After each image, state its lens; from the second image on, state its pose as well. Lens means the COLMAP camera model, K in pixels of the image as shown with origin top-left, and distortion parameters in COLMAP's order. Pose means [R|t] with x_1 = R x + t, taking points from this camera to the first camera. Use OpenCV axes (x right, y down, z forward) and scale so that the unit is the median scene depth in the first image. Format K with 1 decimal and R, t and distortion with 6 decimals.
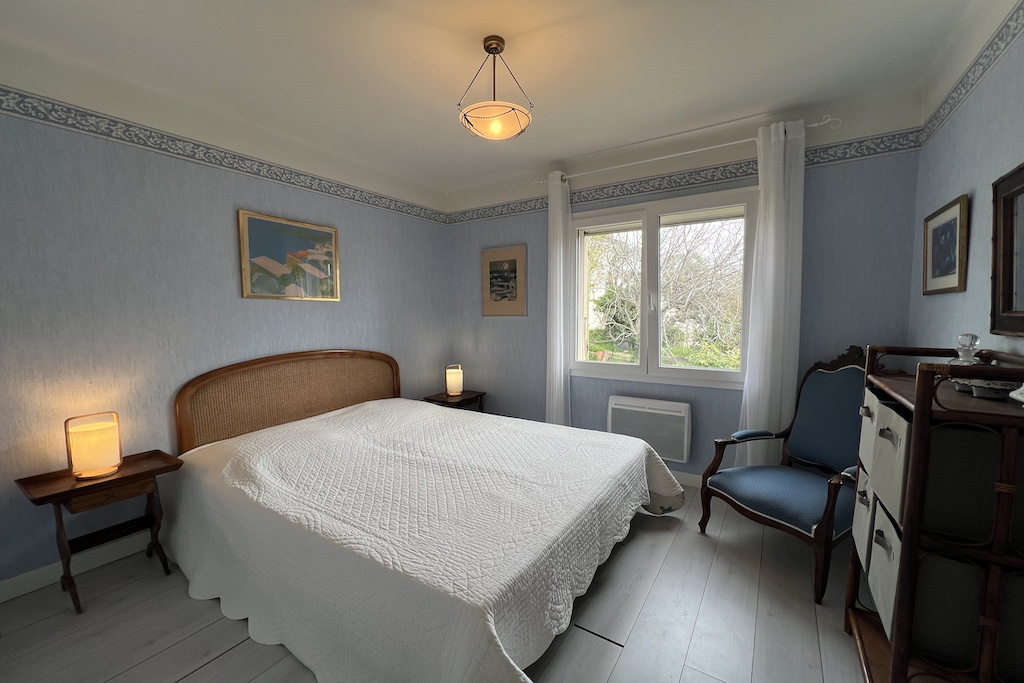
lens RADIAL K [[409.3, 0, 514.7], [0, 409.3, 348.6], [0, 0, 1]] dist [-0.001205, -0.000057]
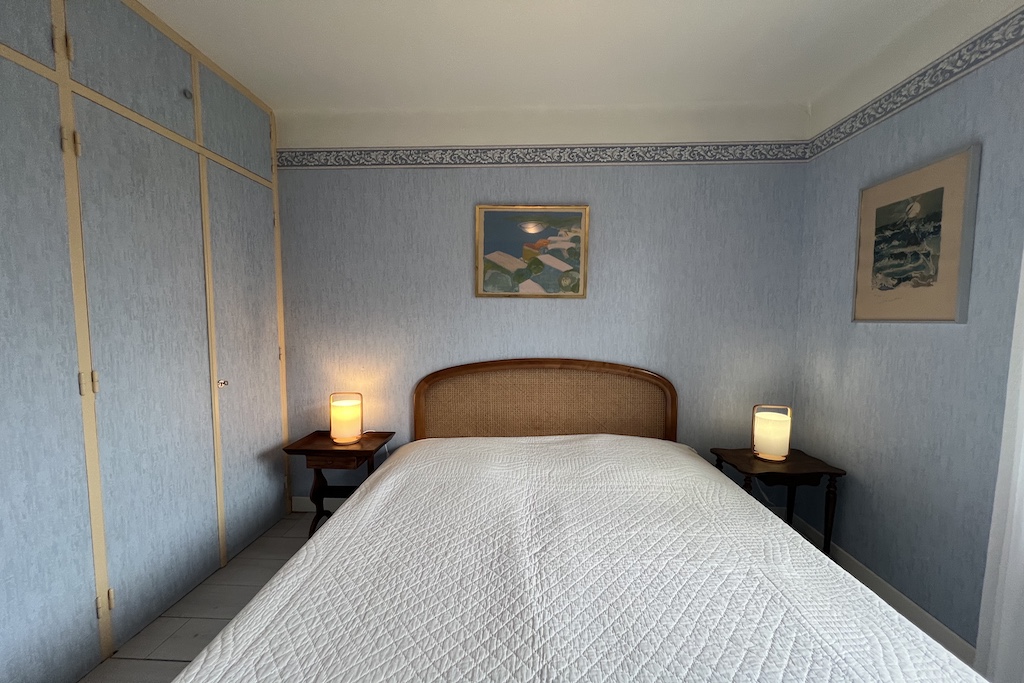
lens RADIAL K [[409.3, 0, 514.7], [0, 409.3, 348.6], [0, 0, 1]] dist [-0.001205, -0.000057]
pose [[0.511213, 0.071575, -0.856468, 0.181542], [-0.080806, 0.996115, 0.035013, -0.037478], [0.855647, 0.051308, 0.515011, 0.494485]]
